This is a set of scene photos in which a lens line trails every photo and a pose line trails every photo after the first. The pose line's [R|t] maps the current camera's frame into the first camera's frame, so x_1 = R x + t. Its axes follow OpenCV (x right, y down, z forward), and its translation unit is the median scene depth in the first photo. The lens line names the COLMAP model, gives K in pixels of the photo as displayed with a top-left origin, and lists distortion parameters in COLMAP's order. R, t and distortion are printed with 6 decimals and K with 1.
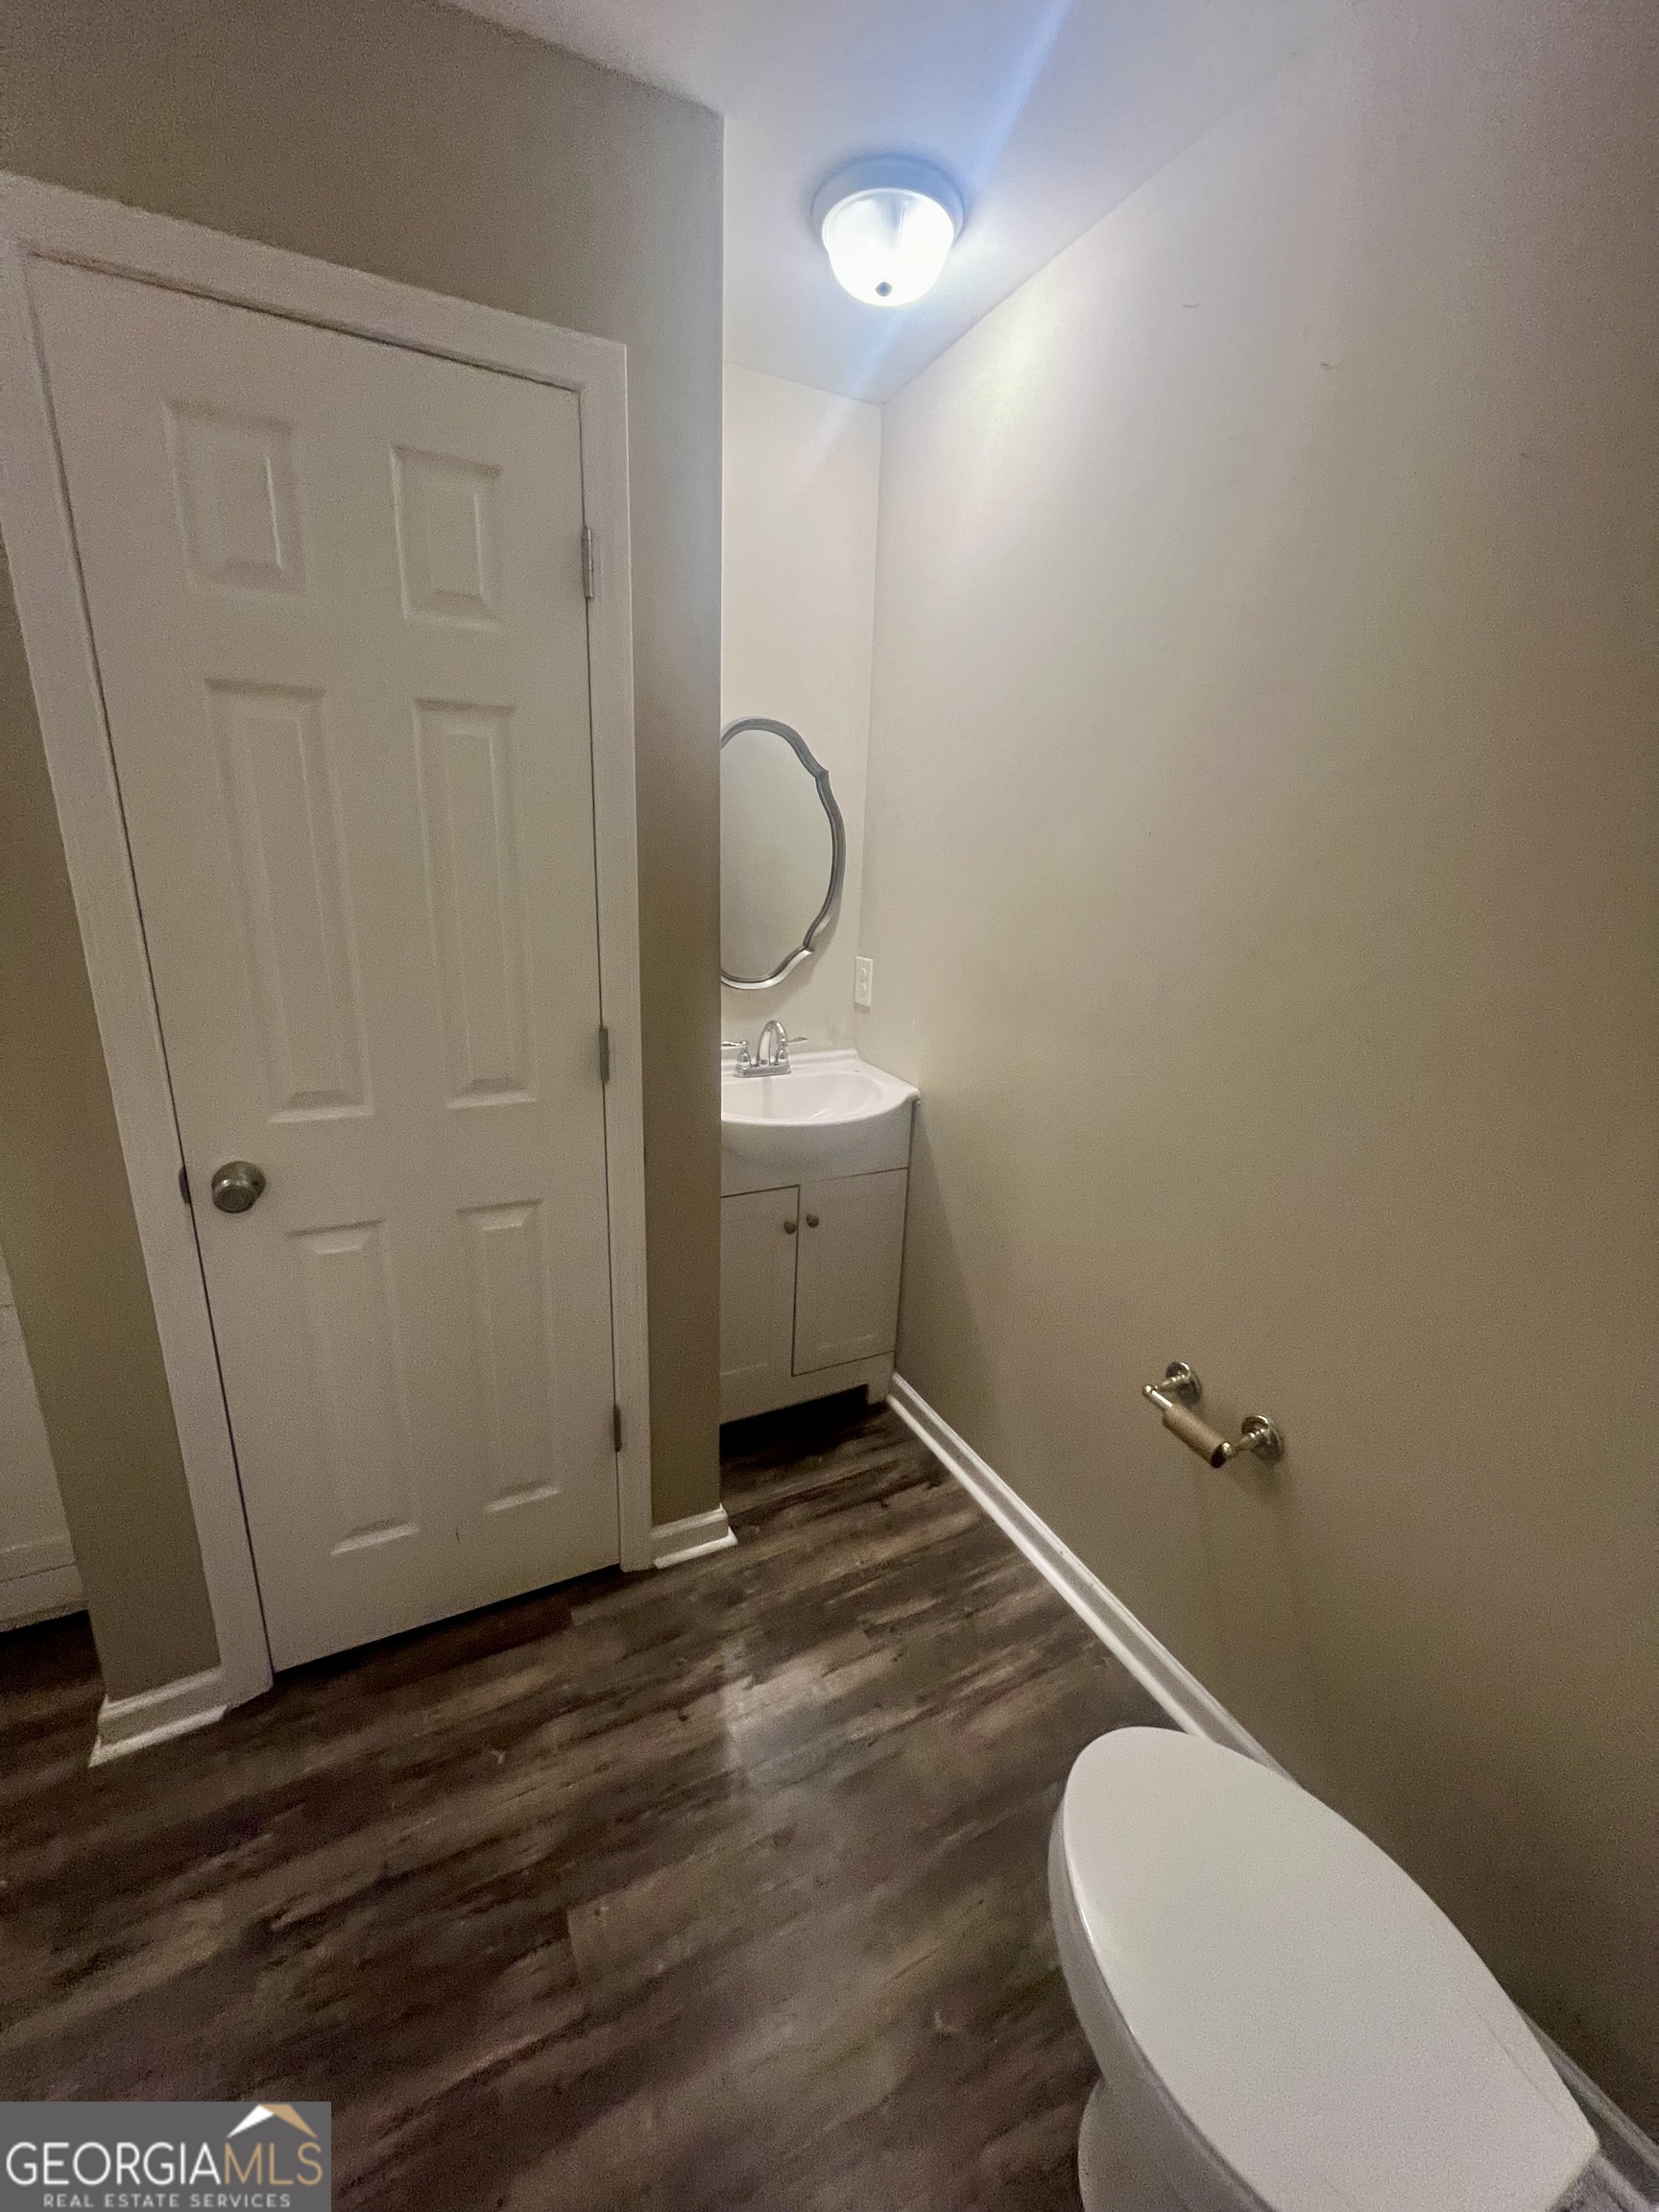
lens RADIAL K [[886.1, 0, 826.2], [0, 886.1, 1098.2], [0, 0, 1]] dist [-0.001229, 0.000509]
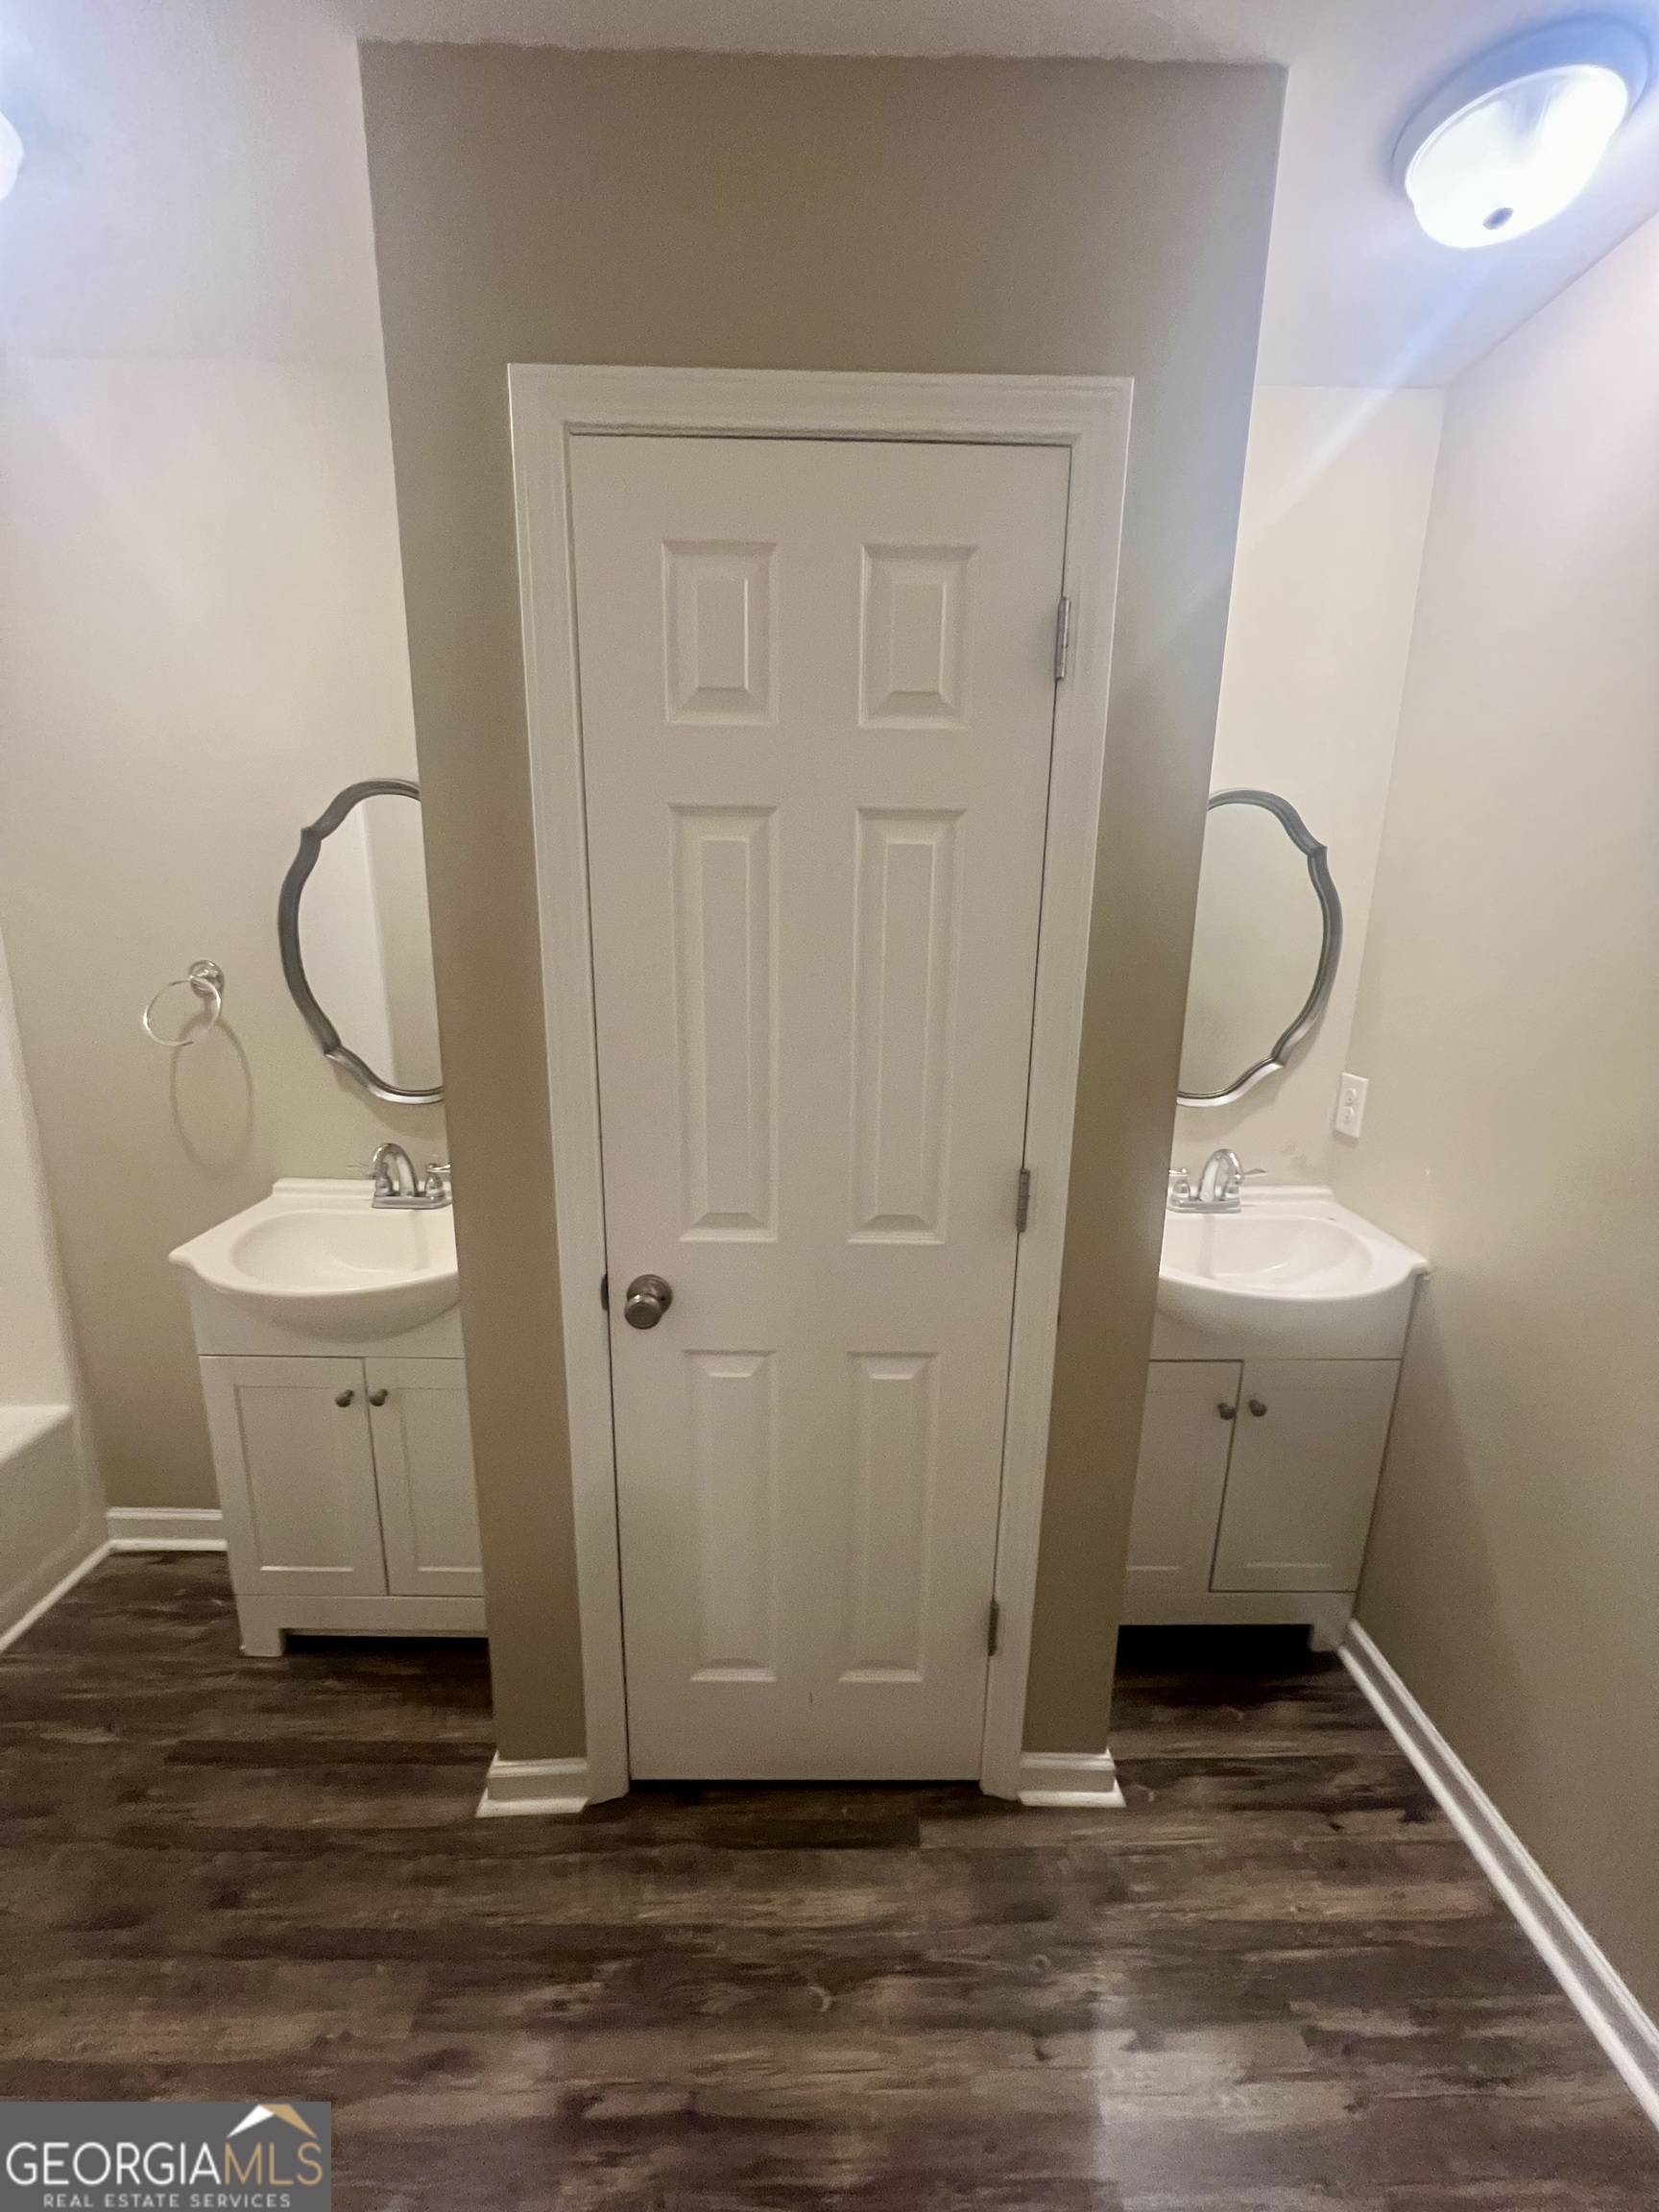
lens RADIAL K [[886.1, 0, 830.9], [0, 886.1, 1106.2], [0, 0, 1]] dist [-0.001229, 0.000509]
pose [[0.900274, 0.080979, -0.427725, -0.060359], [-0.104699, 0.993983, -0.032186, -0.092010], [0.422545, 0.073758, 0.903336, 0.146303]]
